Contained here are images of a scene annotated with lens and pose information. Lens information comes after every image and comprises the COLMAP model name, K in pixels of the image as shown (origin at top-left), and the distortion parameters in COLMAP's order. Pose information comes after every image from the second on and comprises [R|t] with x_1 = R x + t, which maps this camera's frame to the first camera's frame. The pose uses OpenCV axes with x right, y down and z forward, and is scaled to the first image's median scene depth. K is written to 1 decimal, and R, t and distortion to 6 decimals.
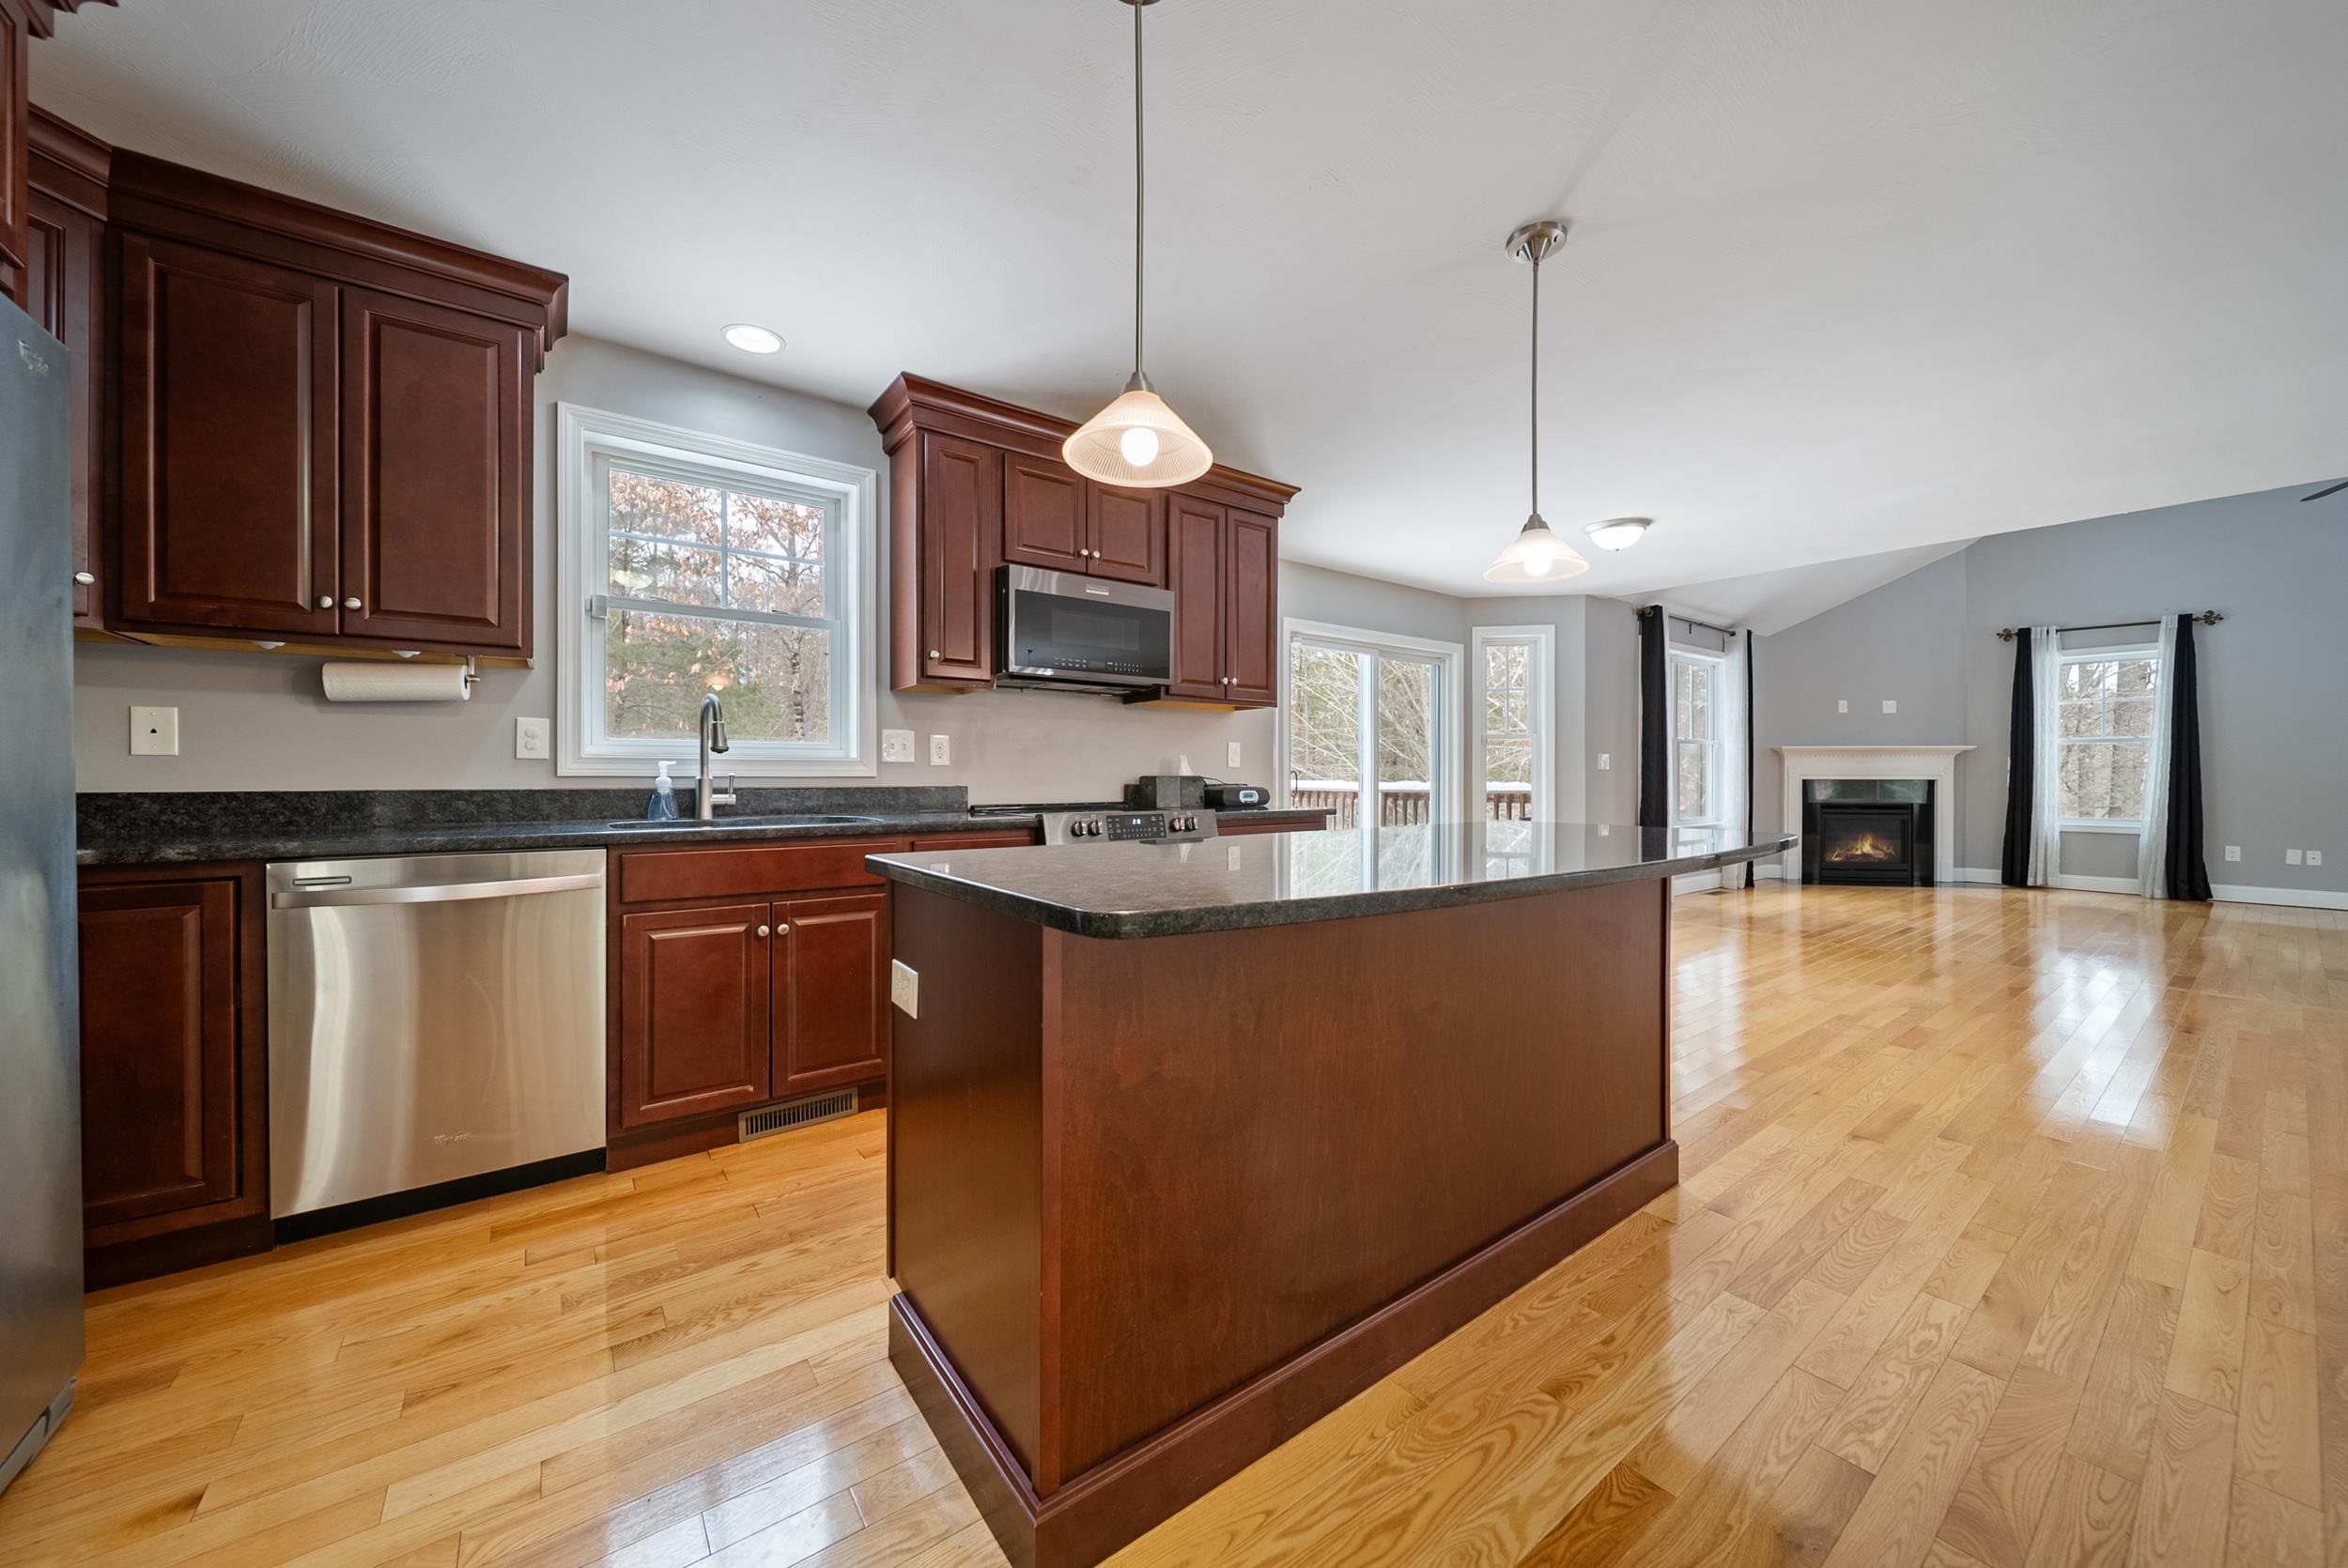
lens RADIAL K [[843.3, 0, 1180.0], [0, 843.3, 780.1], [0, 0, 1]] dist [-0.001796, -0.000171]
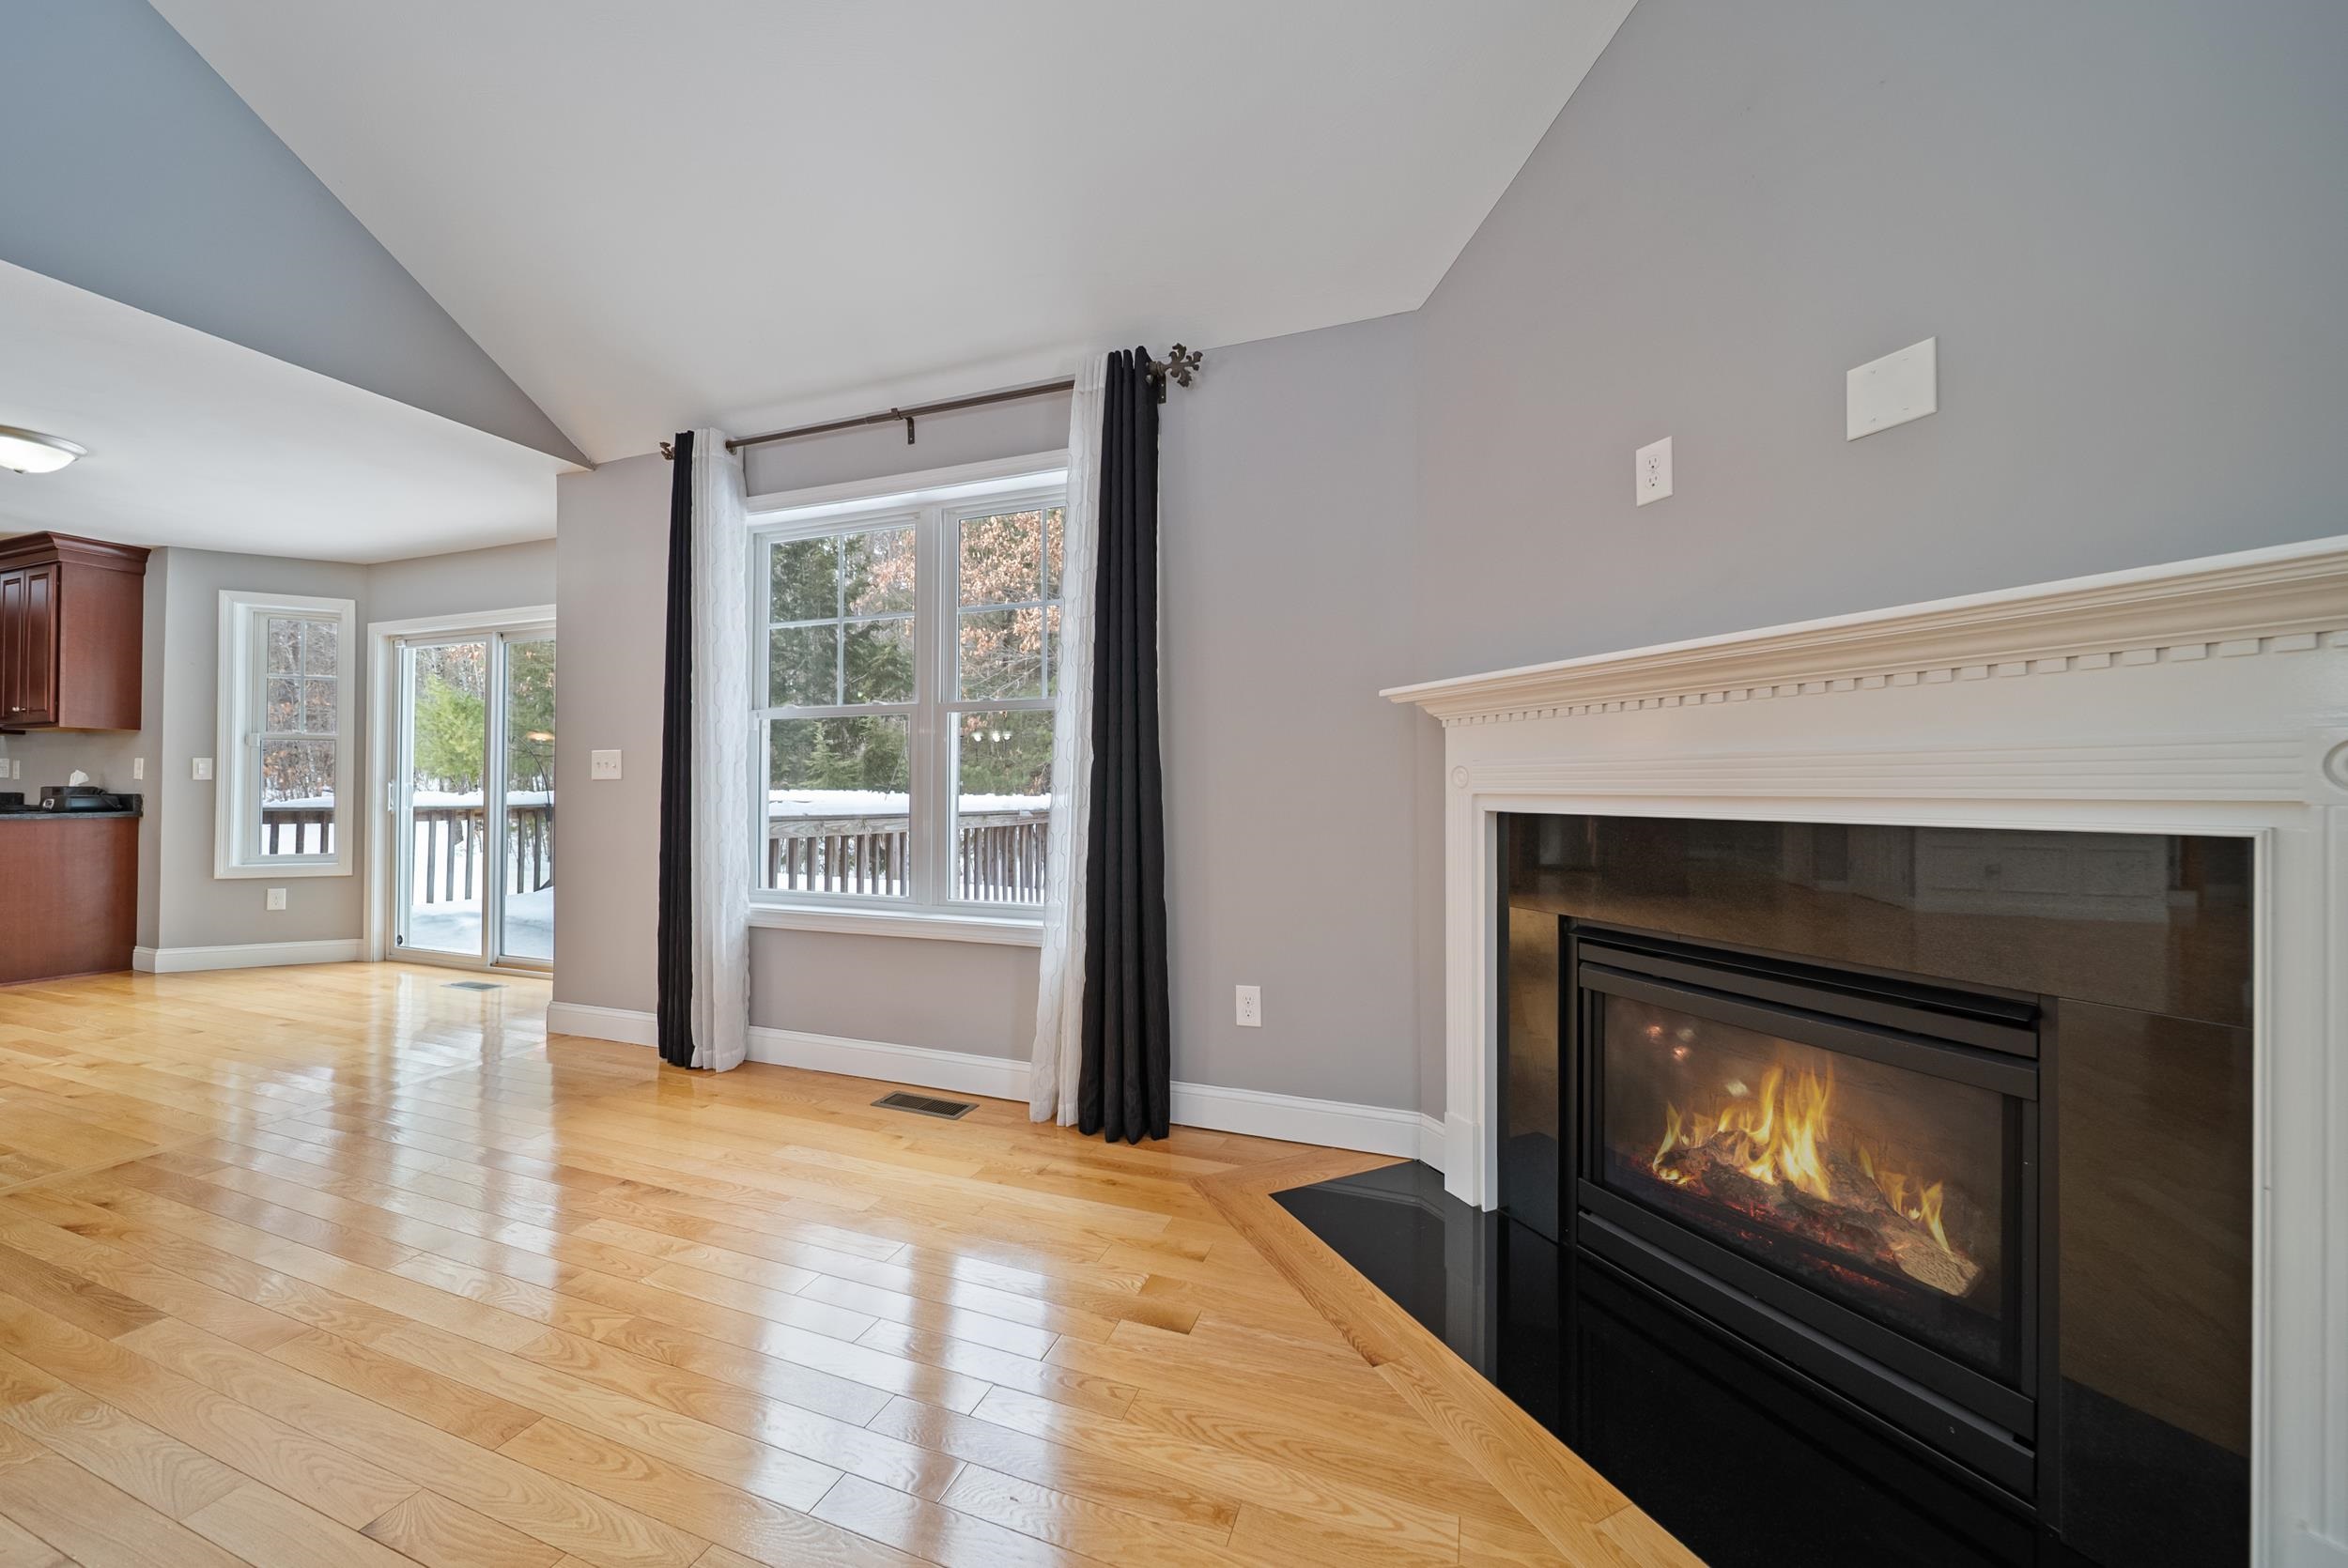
lens RADIAL K [[843.3, 0, 1180.0], [0, 843.3, 780.1], [0, 0, 1]] dist [-0.001796, -0.000171]
pose [[0.538495, -0.007097, -0.842599, 2.820277], [-0.009934, 0.999842, -0.014770, -0.017099], [0.842570, 0.016324, 0.538339, 2.459610]]
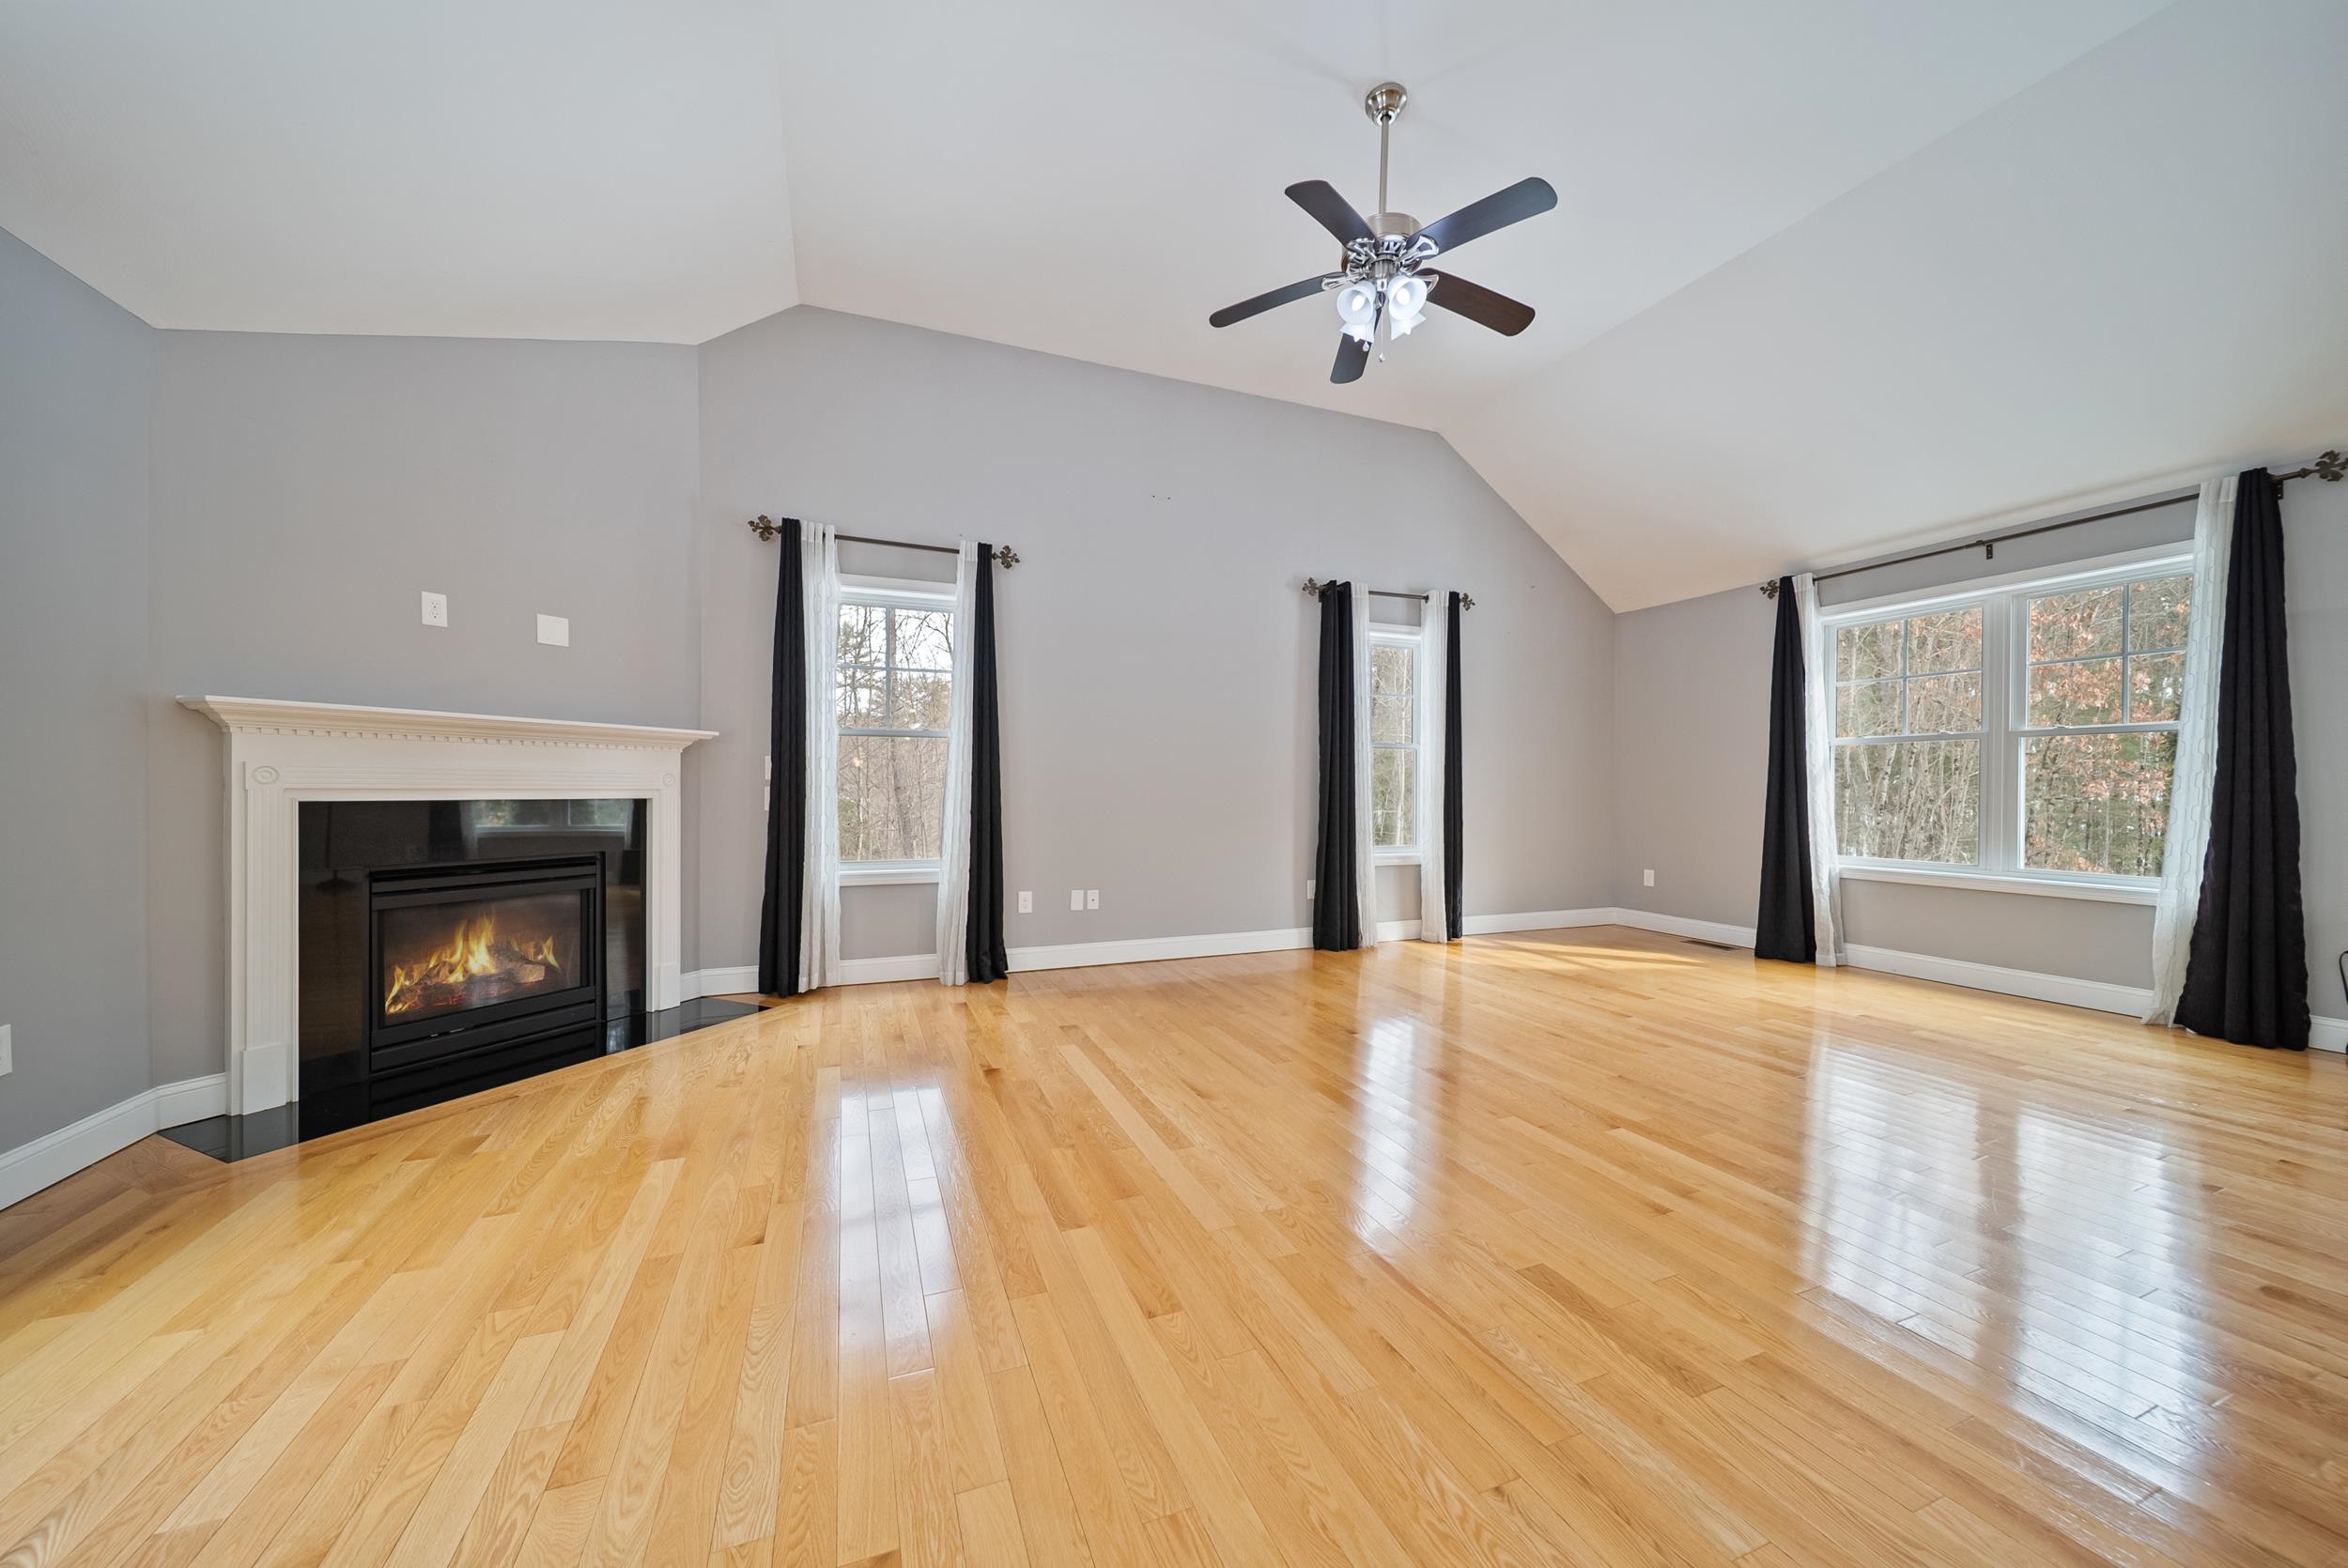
lens RADIAL K [[823.0, 0, 1173.4], [0, 823.0, 792.4], [0, 0, 1]] dist [-0.000922, -0.000071]
pose [[0.265402, -0.002652, 0.964134, 1.612027], [0.003224, 0.999993, 0.001864, -0.011839], [-0.964132, 0.002614, 0.265409, 1.803382]]
